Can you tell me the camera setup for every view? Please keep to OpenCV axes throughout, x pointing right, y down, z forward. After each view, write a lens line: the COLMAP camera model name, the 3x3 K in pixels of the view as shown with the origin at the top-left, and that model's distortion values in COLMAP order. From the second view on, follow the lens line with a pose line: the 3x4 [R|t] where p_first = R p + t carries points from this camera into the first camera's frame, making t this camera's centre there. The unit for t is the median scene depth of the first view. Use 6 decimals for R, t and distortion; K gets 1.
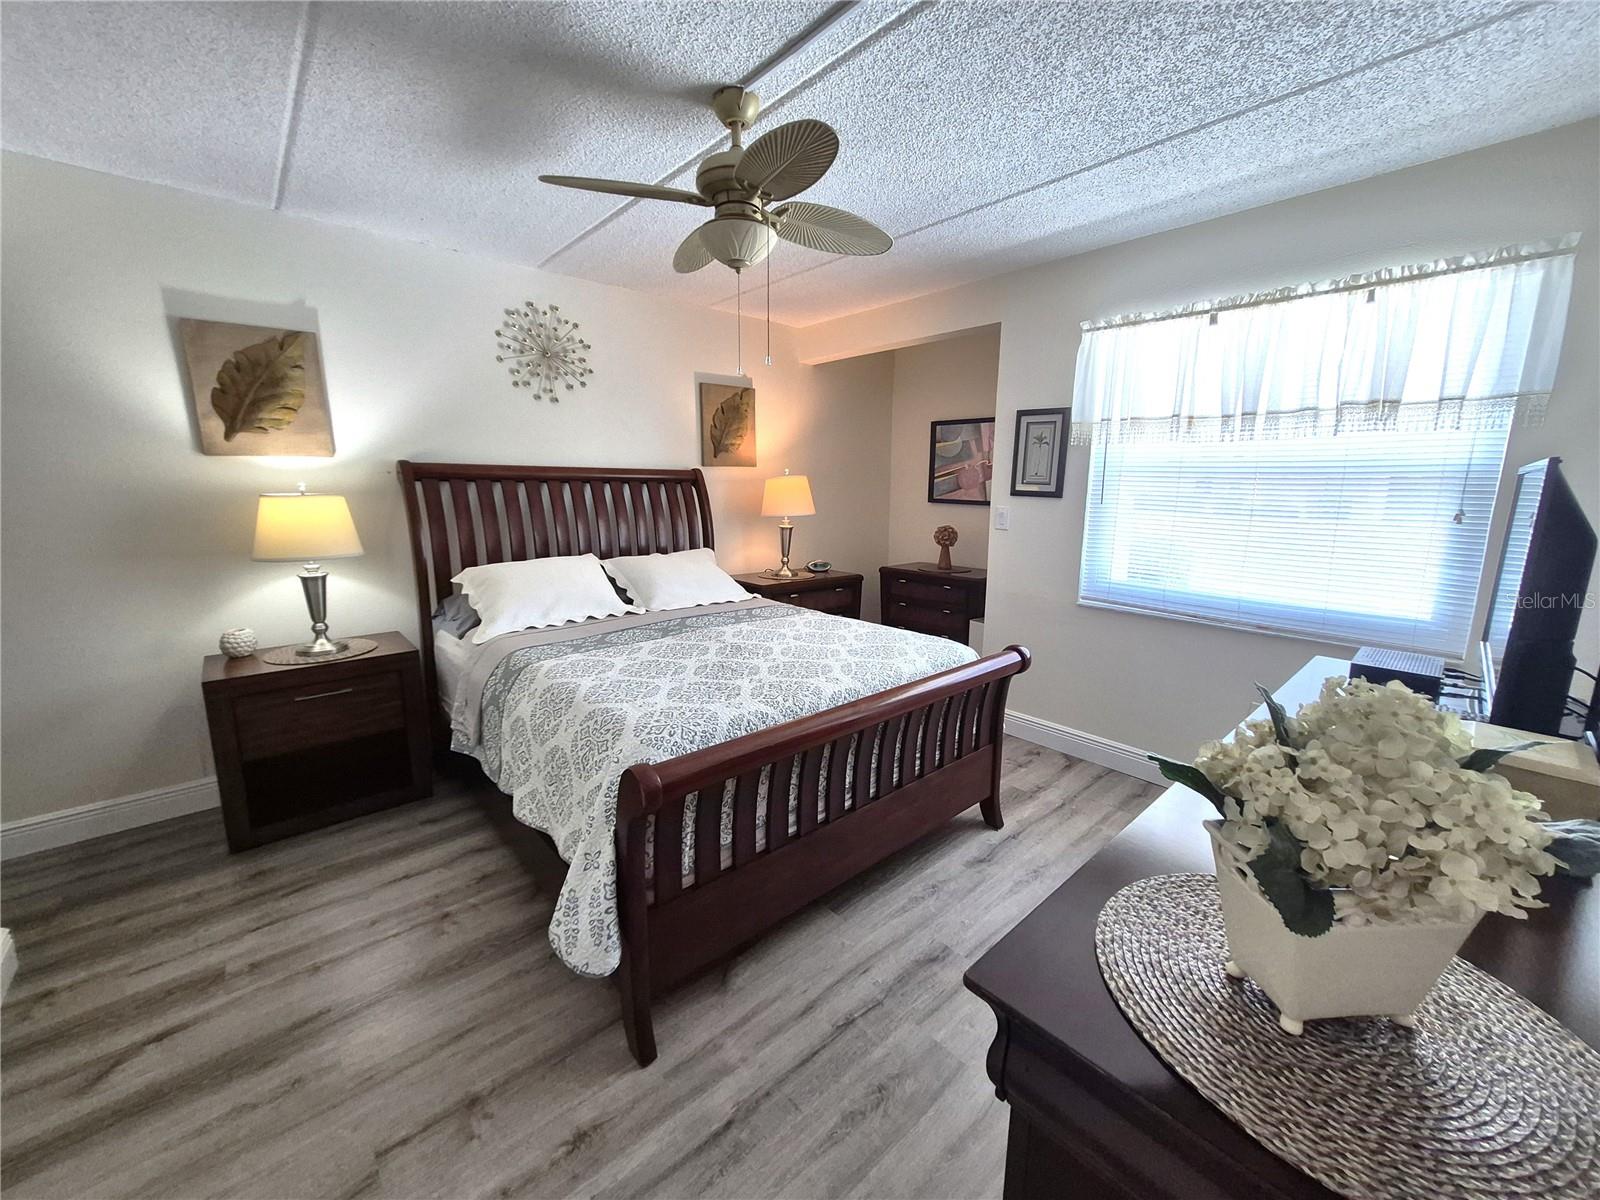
lens RADIAL K [[627.9, 0, 798.7], [0, 627.9, 588.0], [0, 0, 1]] dist [0.003884, -0.000450]
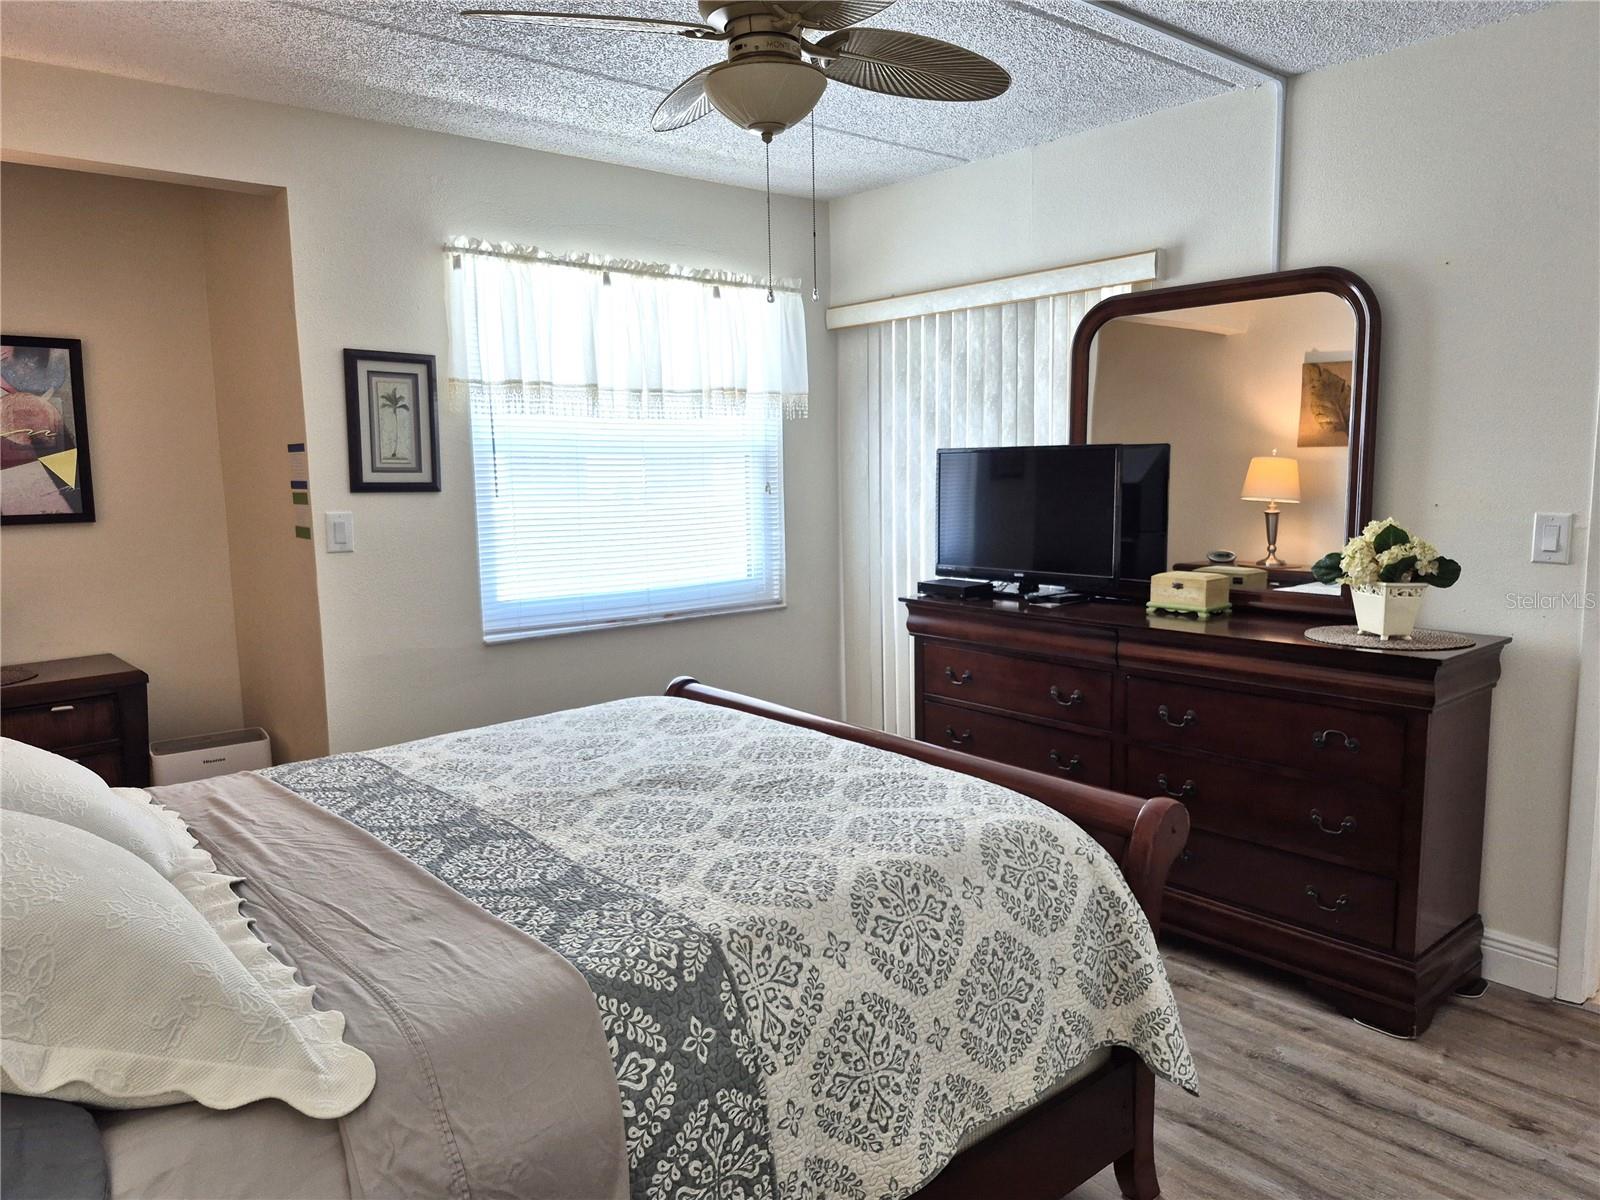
lens RADIAL K [[1115.3, 0, 795.3], [0, 1115.3, 600.2], [0, 0, 1]] dist [0.031794, -0.030889]
pose [[0.026172, -0.134291, 0.990596, -0.858997], [0.184028, 0.974647, 0.127267, -0.129764], [-0.982573, 0.178966, 0.050221, 0.685770]]
